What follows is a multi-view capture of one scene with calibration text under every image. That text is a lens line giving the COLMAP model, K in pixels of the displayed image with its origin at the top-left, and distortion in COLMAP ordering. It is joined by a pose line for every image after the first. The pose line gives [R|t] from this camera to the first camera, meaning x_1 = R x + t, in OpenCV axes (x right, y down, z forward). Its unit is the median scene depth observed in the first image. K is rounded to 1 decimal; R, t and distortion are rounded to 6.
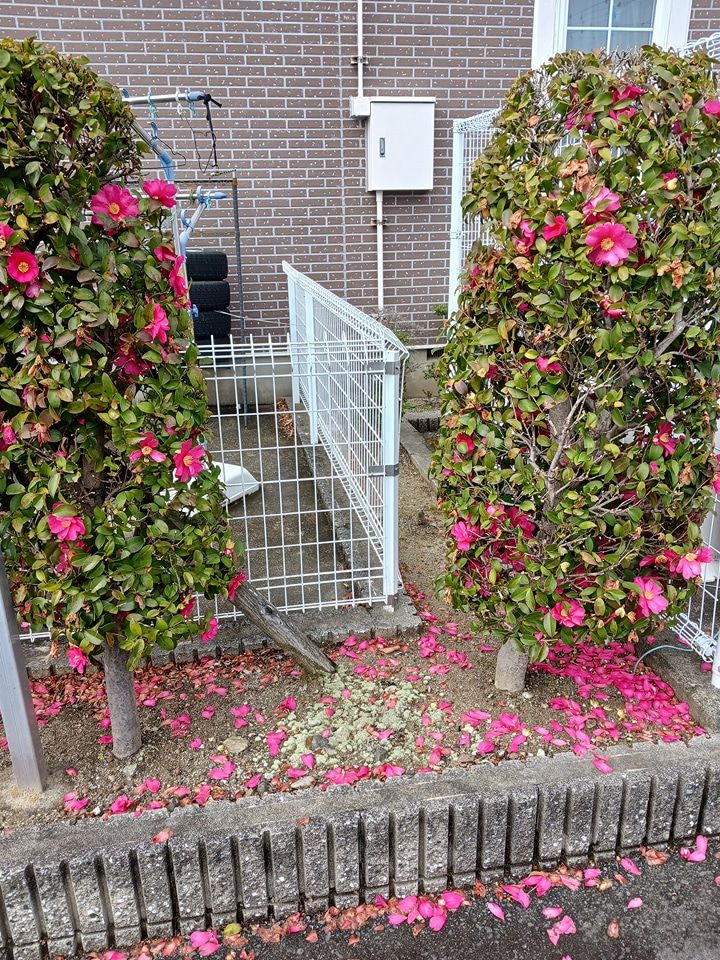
lens RADIAL K [[757.0, 0, 355.8], [0, 757.0, 488.3], [0, 0, 1]] dist [0.008509, 0.001599]
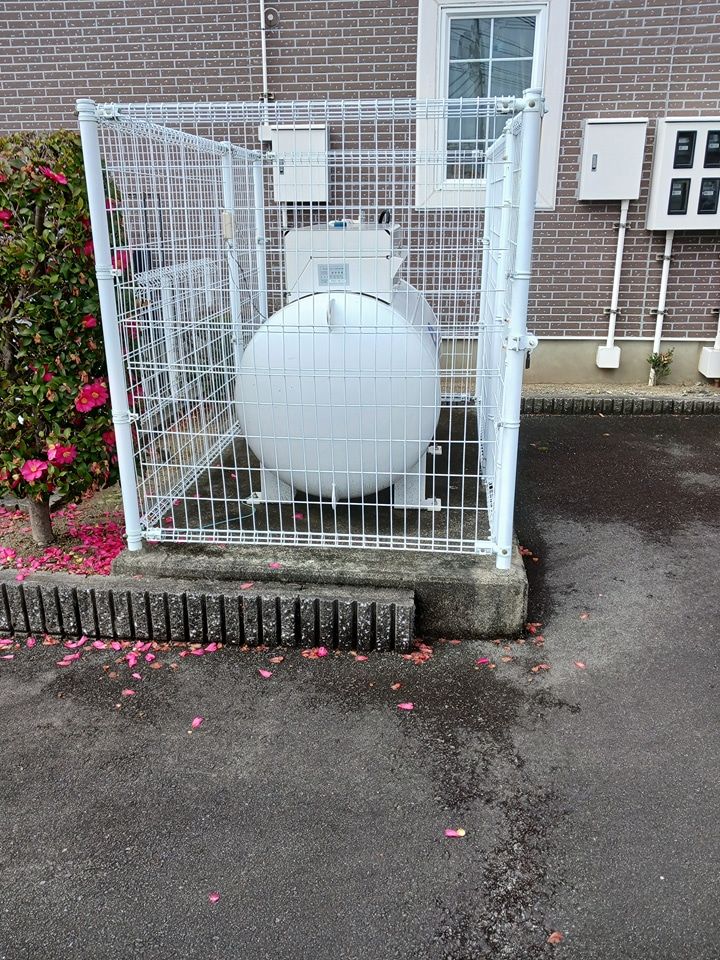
lens RADIAL K [[781.6, 0, 360.0], [0, 781.6, 480.0], [0, 0, 1]] dist [0.029303, 0.009412]
pose [[0.954261, 0.111106, -0.277562, 1.237005], [-0.114853, 0.993379, 0.002776, 0.064908], [0.276033, 0.029229, 0.960704, -0.345614]]
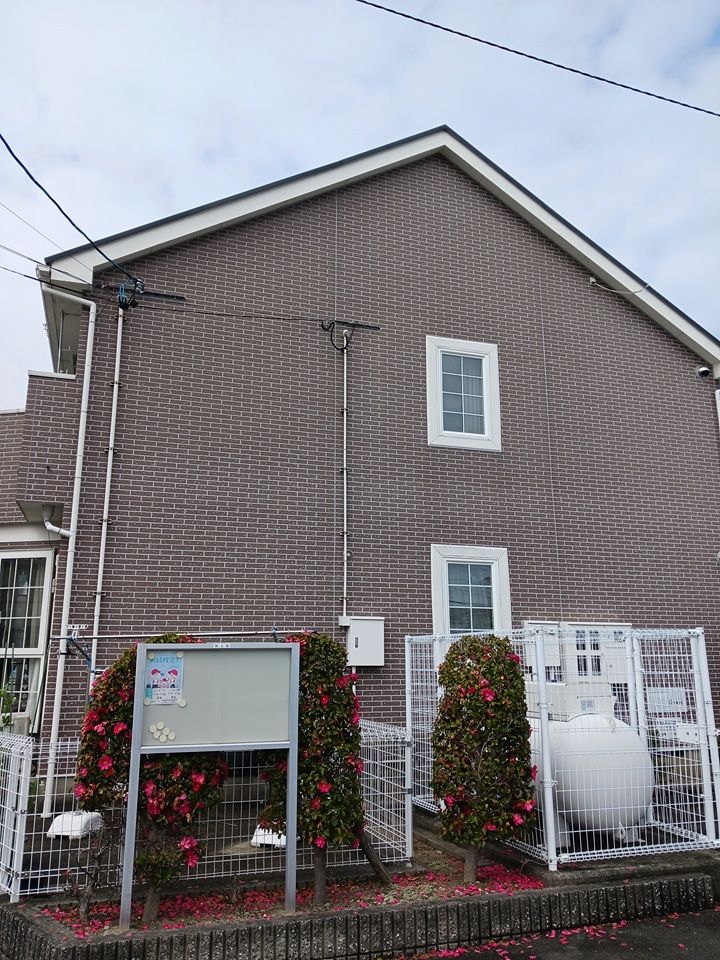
lens RADIAL K [[793.7, 0, 359.7], [0, 793.7, 457.2], [0, 0, 1]] dist [0.003781, 0.000680]
pose [[0.987310, 0.058488, 0.147643, -0.579550], [0.036654, 0.820674, -0.570220, 0.575270], [-0.154518, 0.568396, 0.808115, -1.693554]]
